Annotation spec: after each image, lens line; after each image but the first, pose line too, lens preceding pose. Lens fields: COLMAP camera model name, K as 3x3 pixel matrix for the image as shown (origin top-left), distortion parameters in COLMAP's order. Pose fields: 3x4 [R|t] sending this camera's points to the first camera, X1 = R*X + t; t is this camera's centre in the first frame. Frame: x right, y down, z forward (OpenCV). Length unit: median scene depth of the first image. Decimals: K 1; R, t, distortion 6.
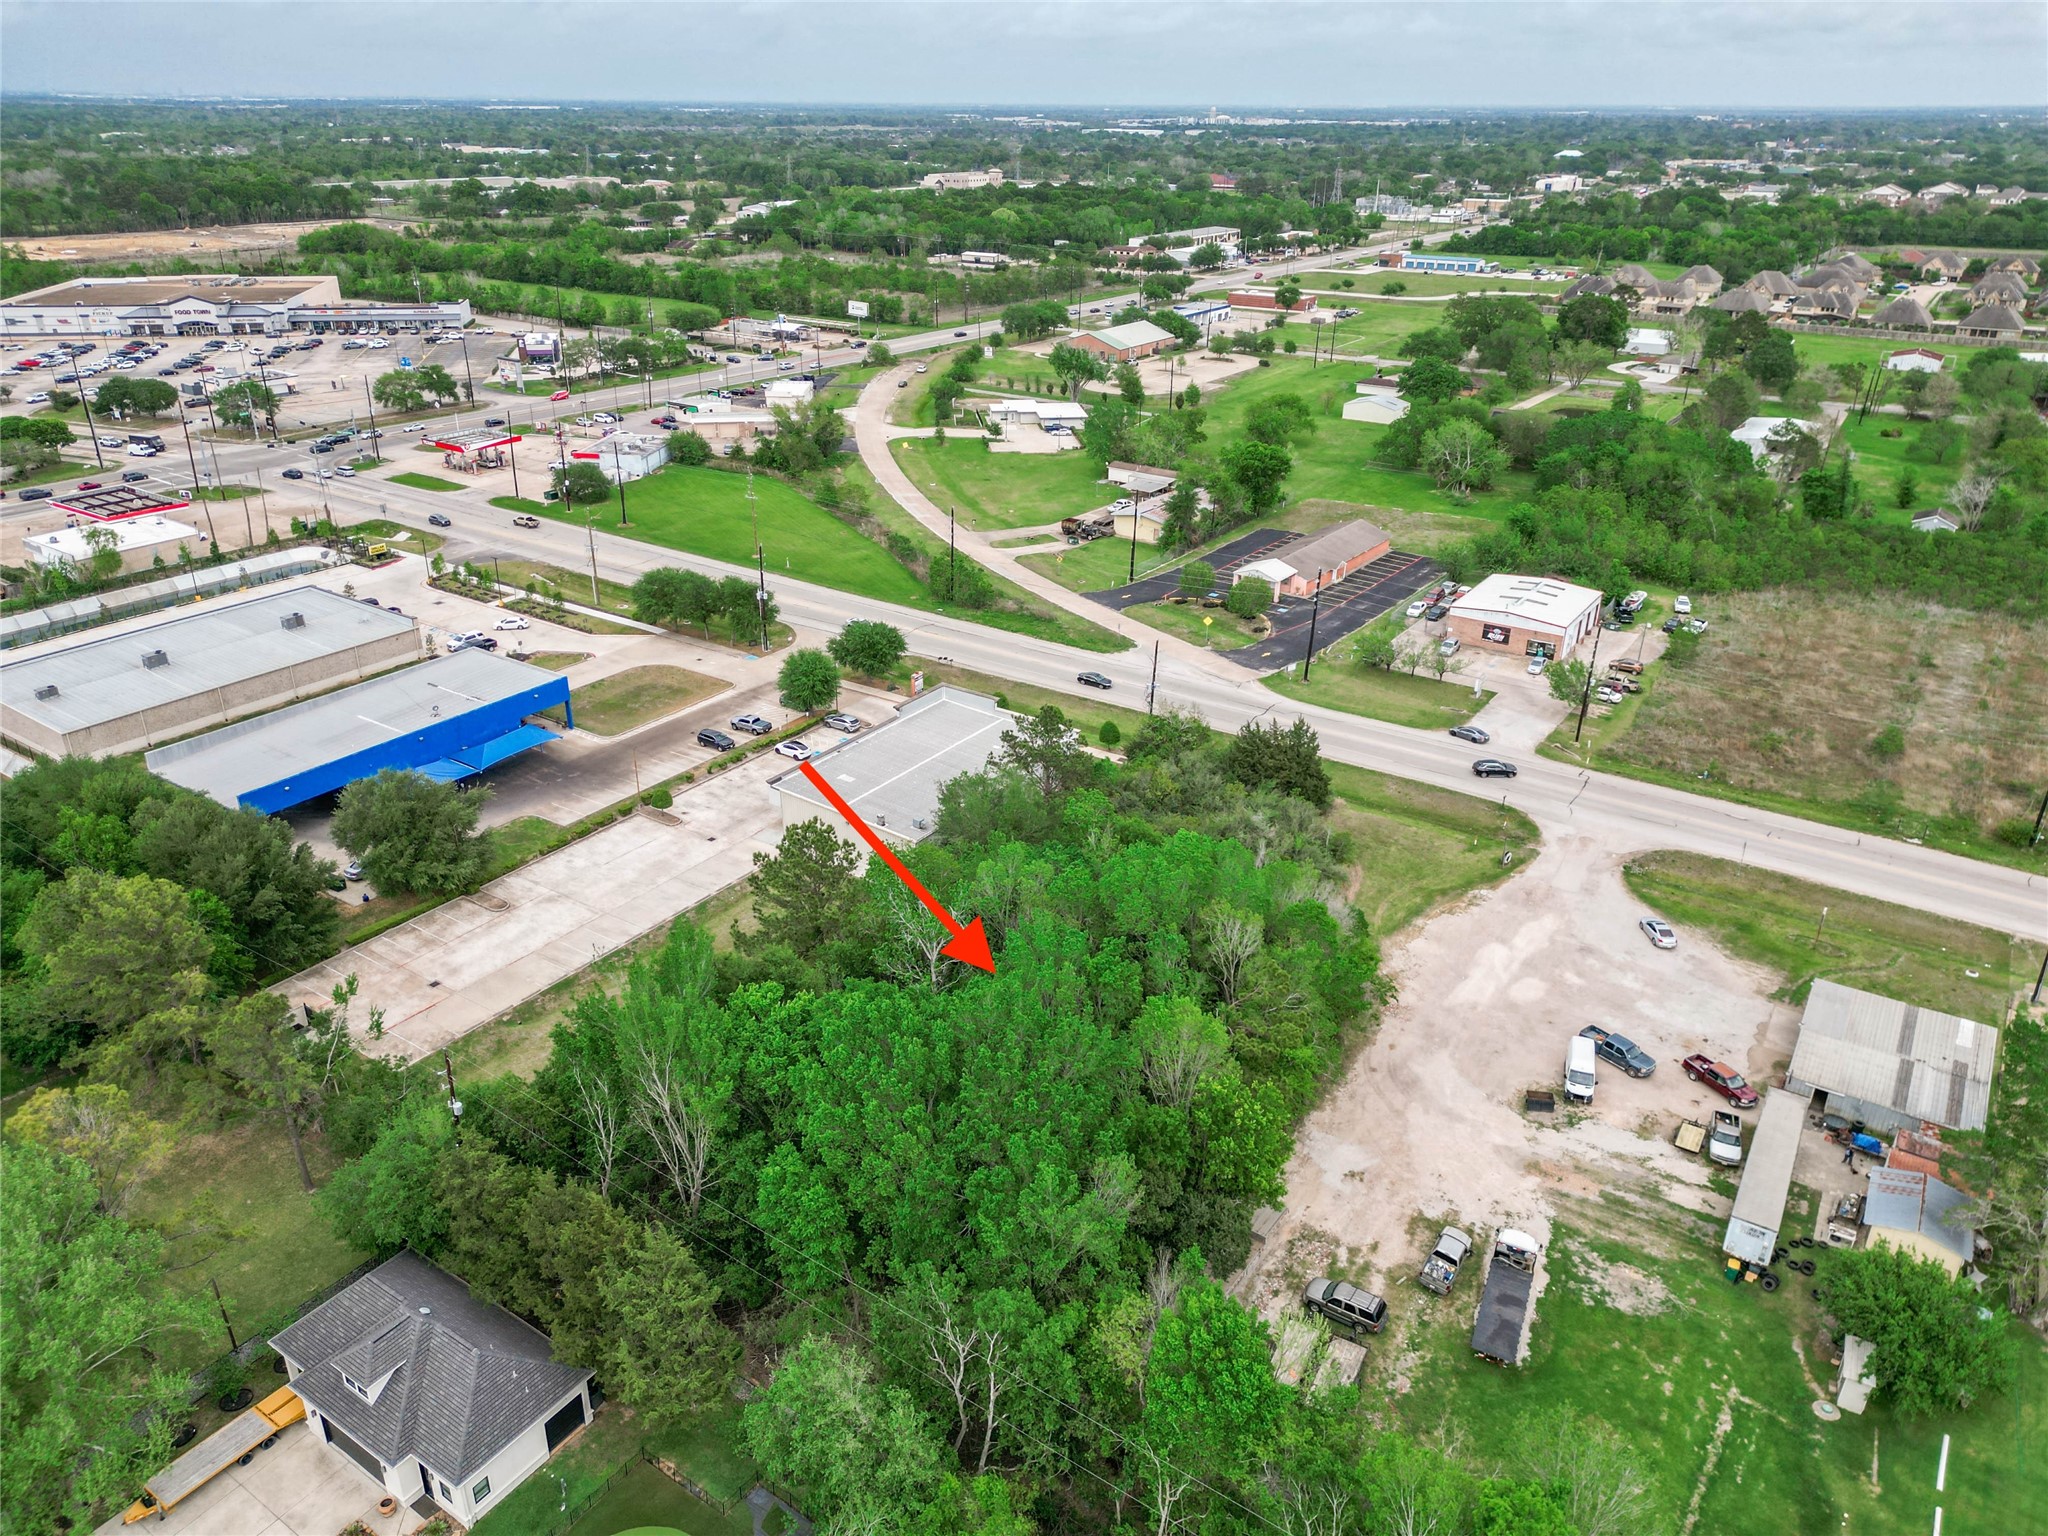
lens RADIAL K [[1424.4, 0, 1018.1], [0, 1424.4, 769.9], [0, 0, 1]] dist [0.079534, -0.083069]
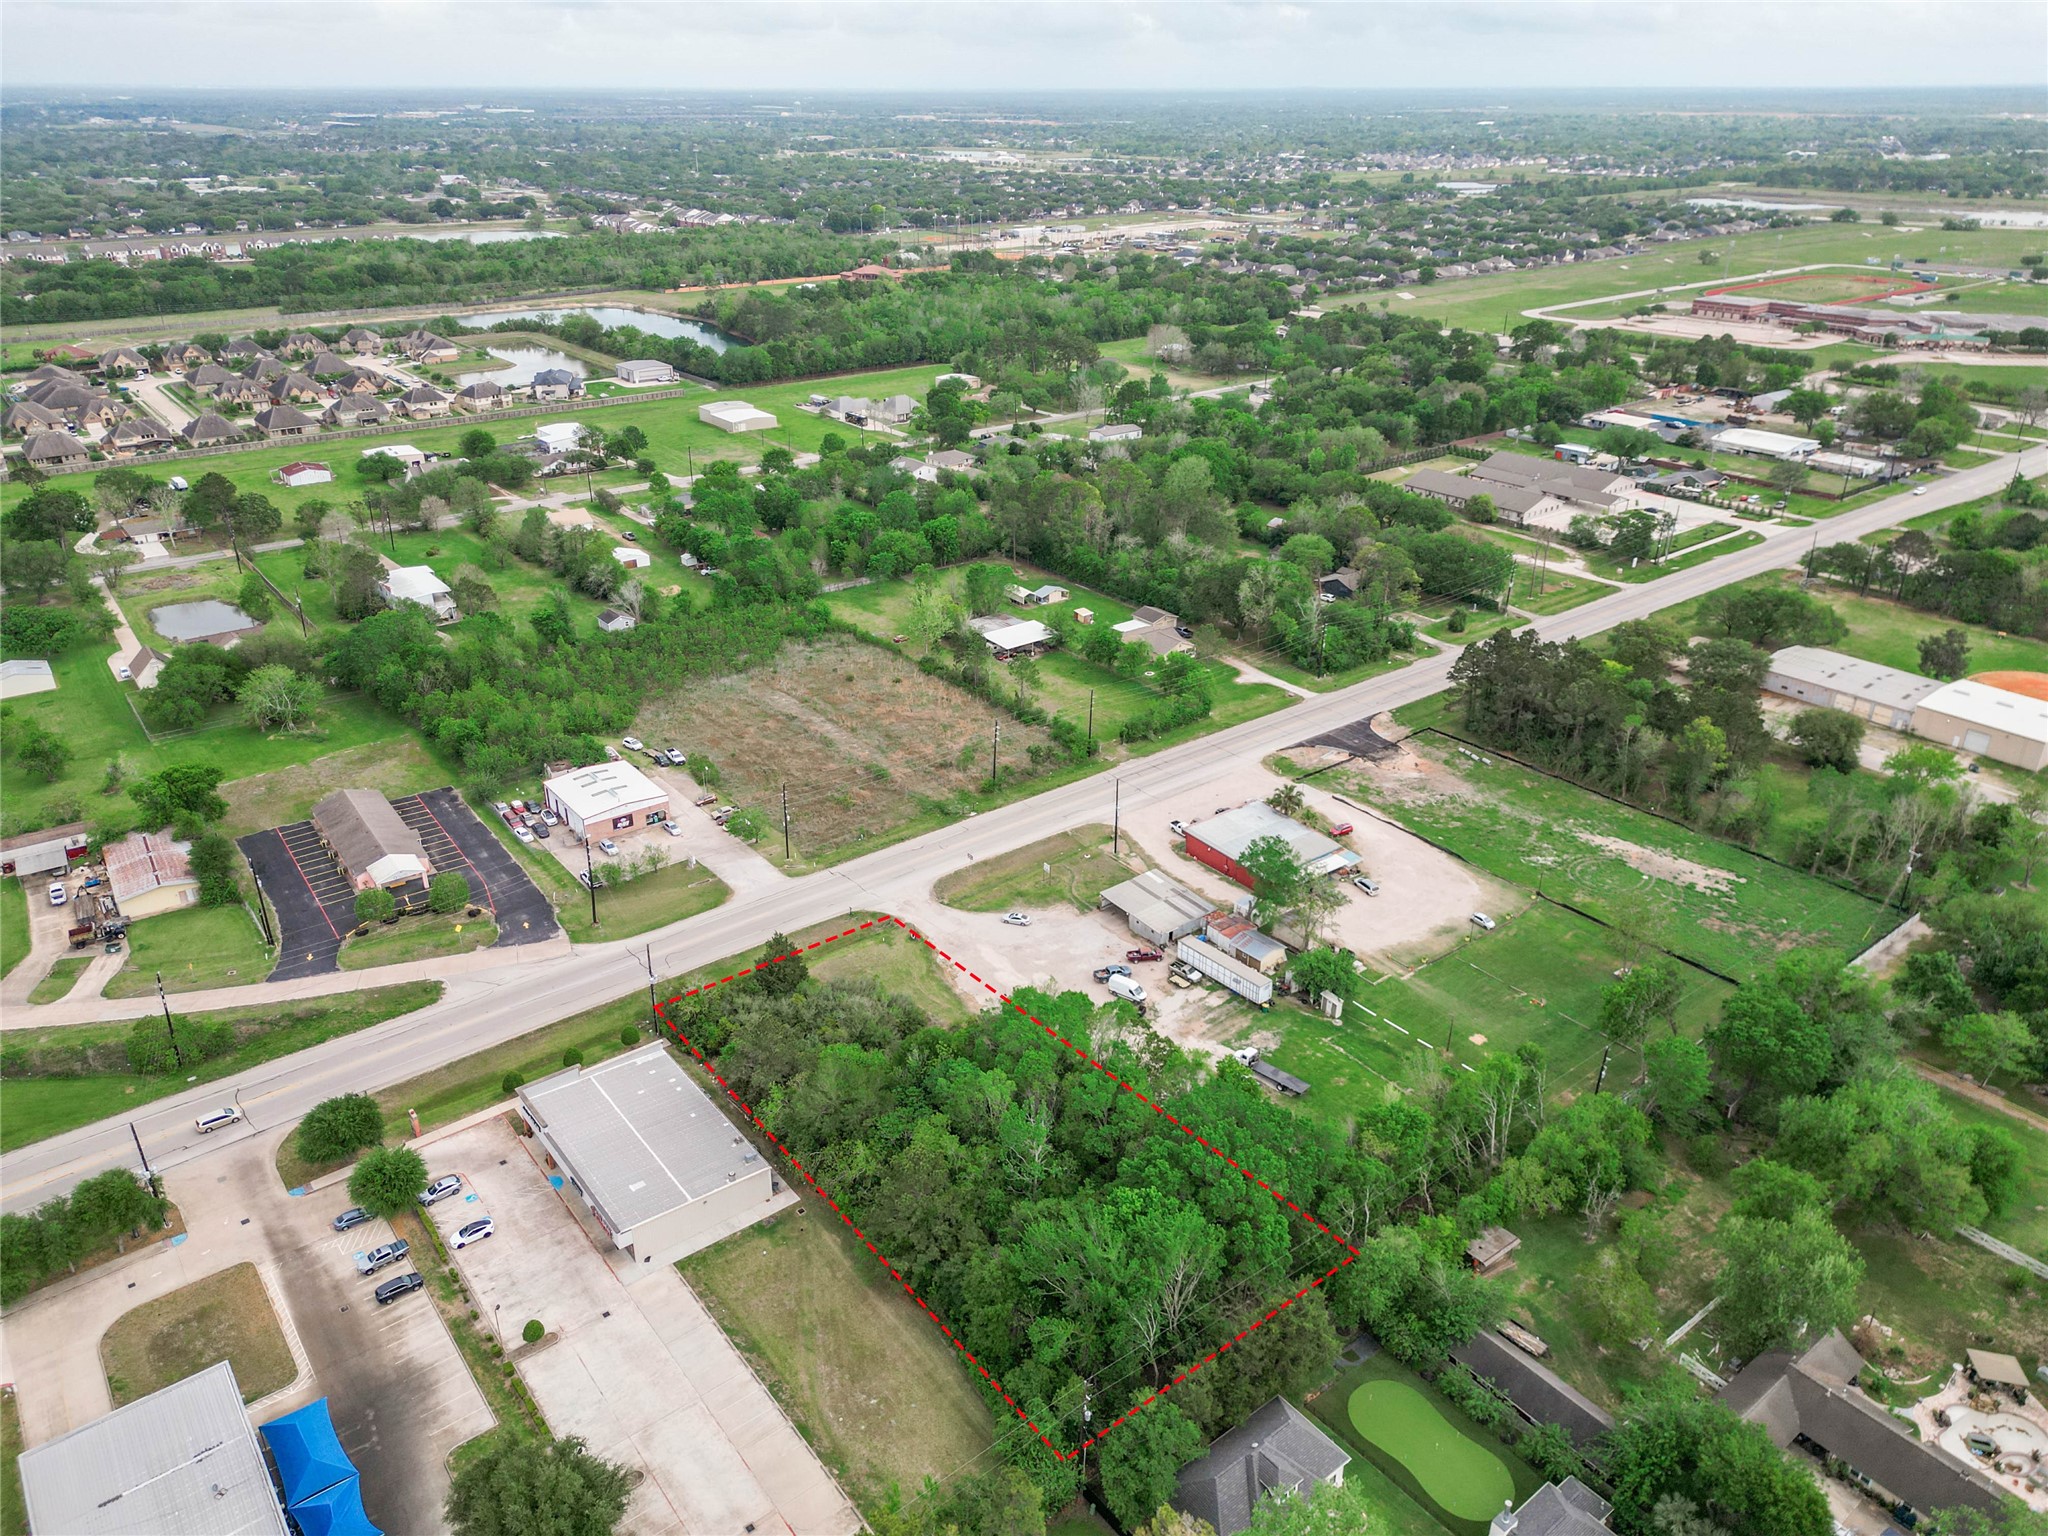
lens RADIAL K [[1413.2, 0, 1014.6], [0, 1413.2, 794.7], [0, 0, 1]] dist [0.072258, -0.070343]
pose [[0.304104, -0.431315, 0.849404, -0.744795], [0.404265, 0.865796, 0.294904, -0.412229], [-0.862607, 0.253703, 0.437657, 0.158611]]
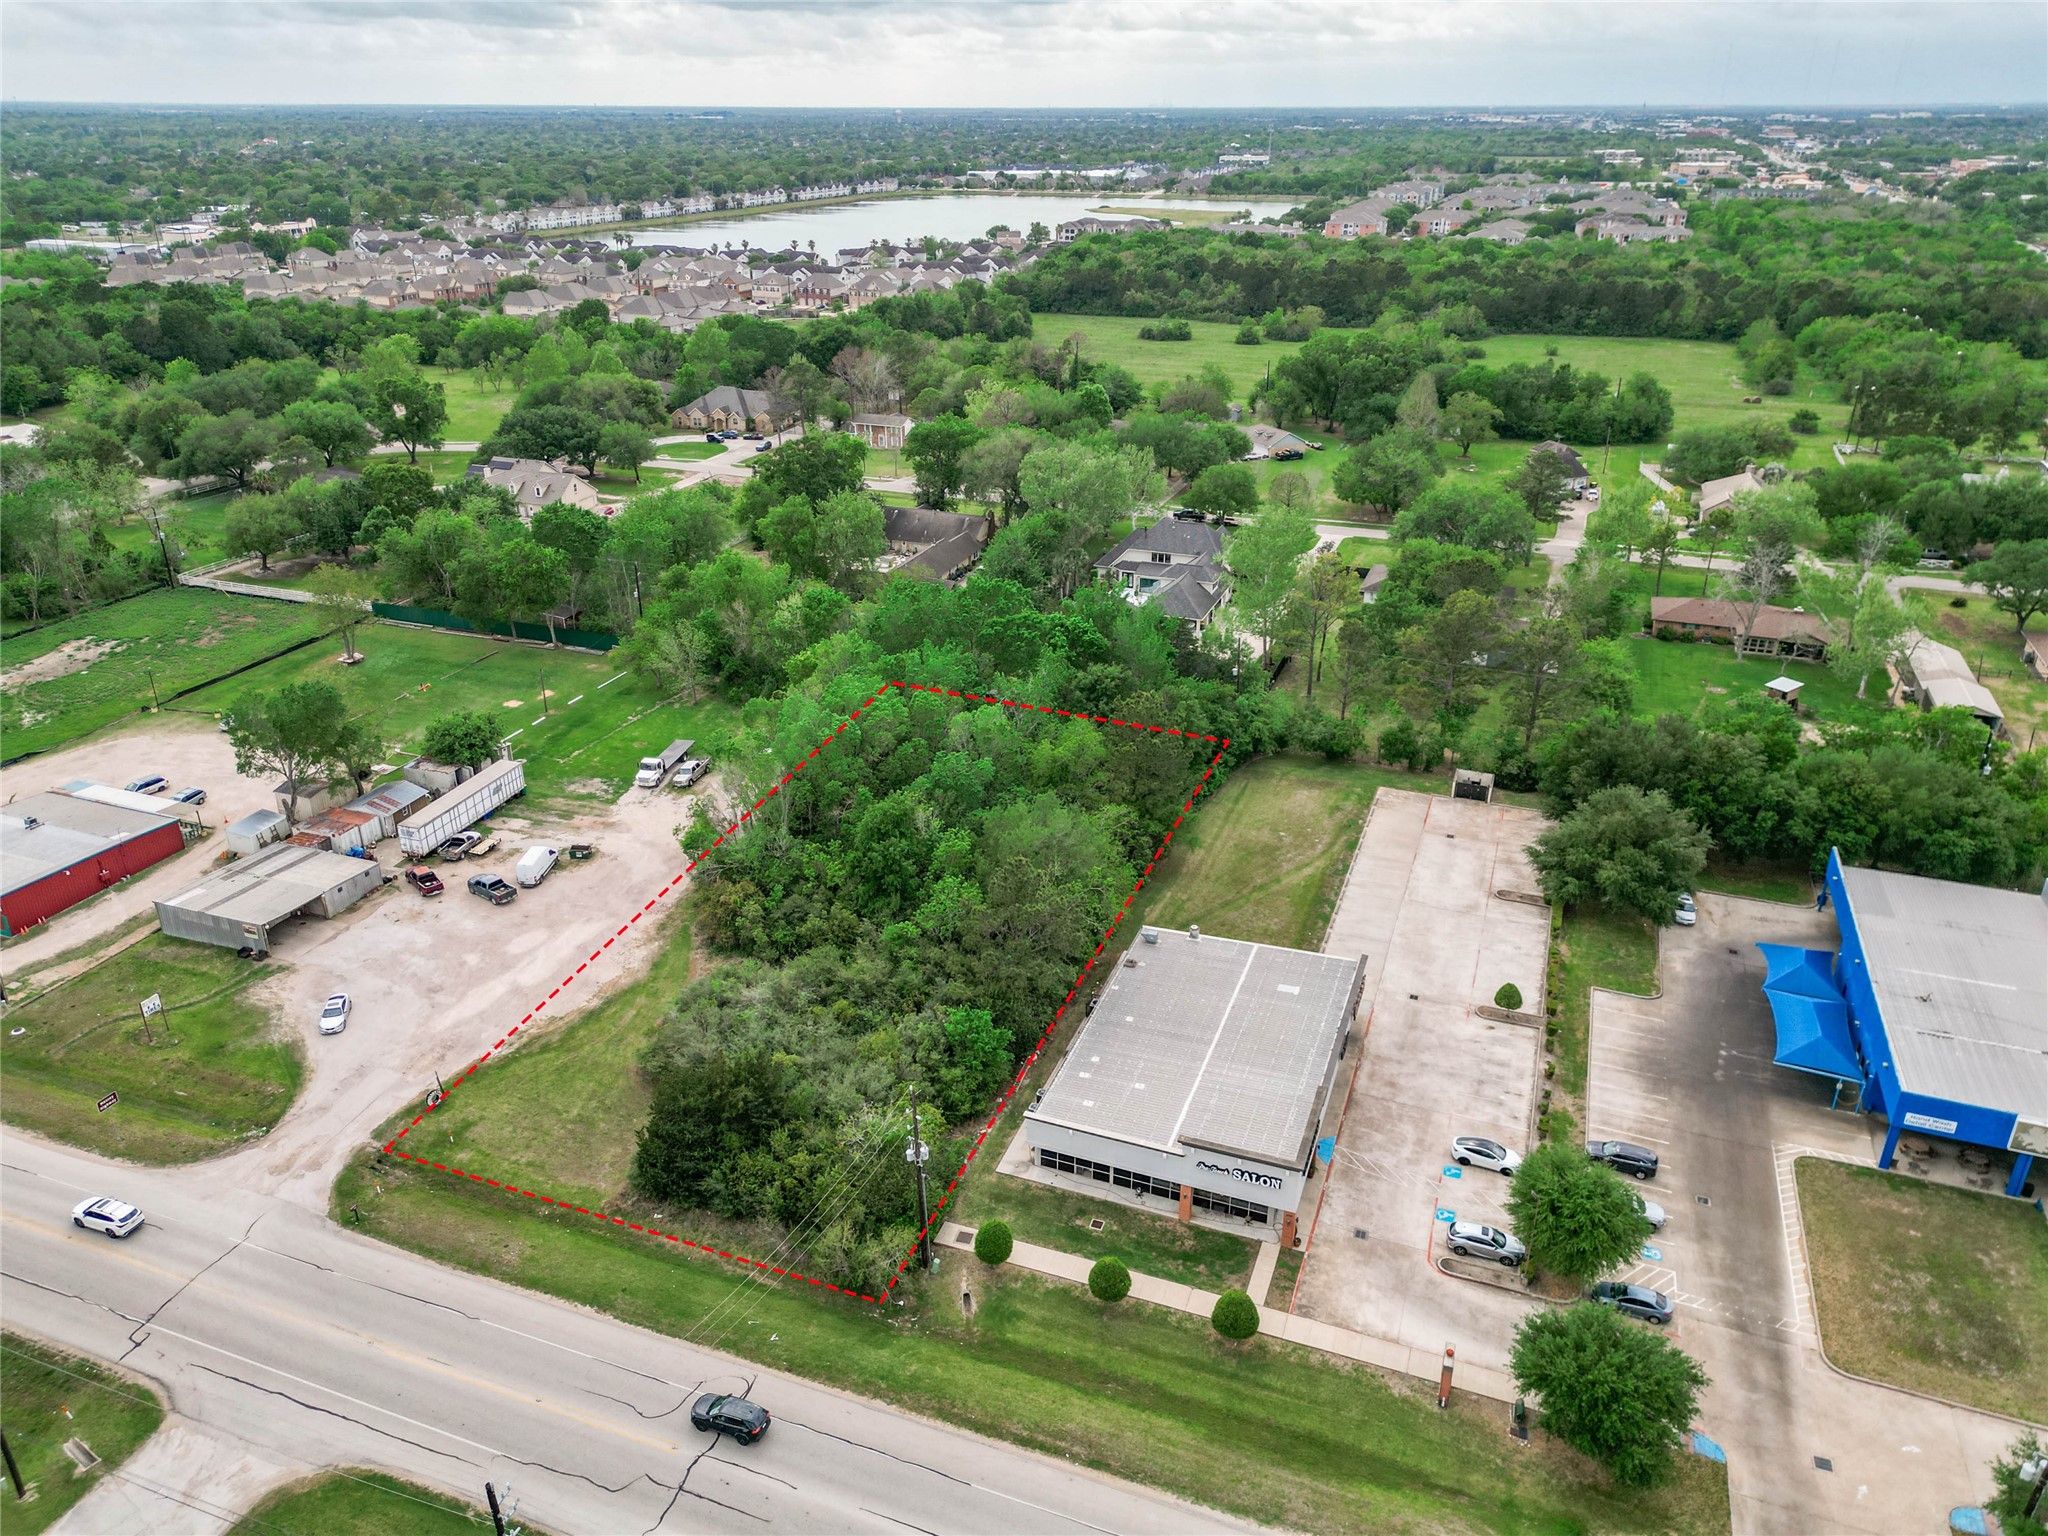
lens RADIAL K [[1439.0, 0, 1018.0], [0, 1439.0, 772.6], [0, 0, 1]] dist [0.074011, -0.073654]
pose [[-0.971886, 0.091648, -0.216882, 0.160719], [-0.106053, 0.652005, 0.750761, -0.569750], [0.210214, 0.752656, -0.623955, 1.207118]]
